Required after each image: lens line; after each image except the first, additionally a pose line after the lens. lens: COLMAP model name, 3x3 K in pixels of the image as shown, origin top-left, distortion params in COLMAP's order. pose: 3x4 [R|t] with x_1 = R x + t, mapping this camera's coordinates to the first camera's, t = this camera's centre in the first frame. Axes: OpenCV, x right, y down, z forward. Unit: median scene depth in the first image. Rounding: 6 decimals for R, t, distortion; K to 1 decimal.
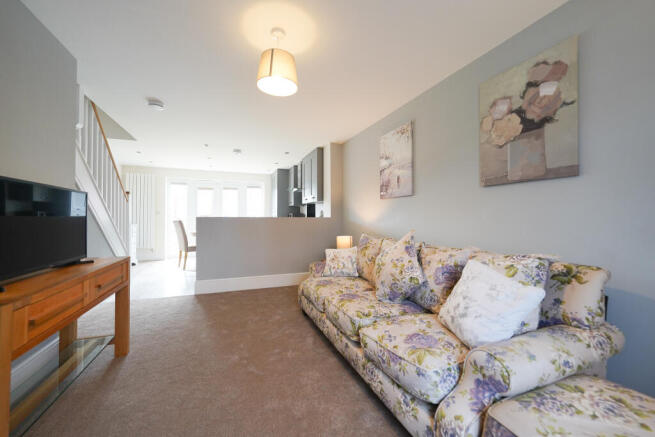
lens RADIAL K [[250.0, 0, 327.5], [0, 250.0, 218.5], [0, 0, 1]] dist [0.000154, 0.000003]
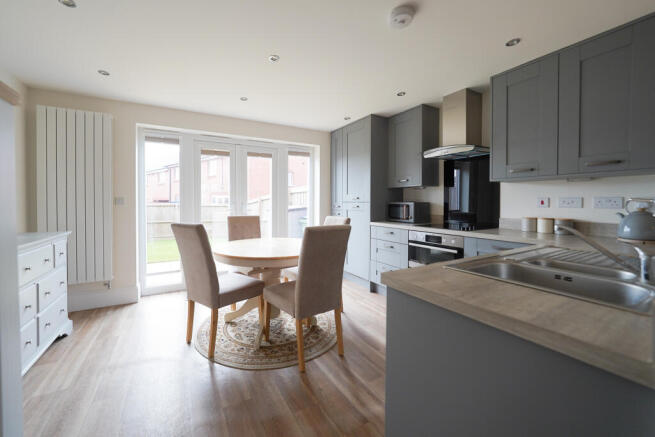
lens RADIAL K [[258.5, 0, 326.4], [0, 258.5, 203.5], [0, 0, 1]] dist [-0.000179, -0.000016]
pose [[0.990686, -0.003783, 0.136111, -0.365863], [0.001542, 0.999862, 0.016567, -0.025256], [-0.136155, -0.016203, 0.990555, 0.478104]]
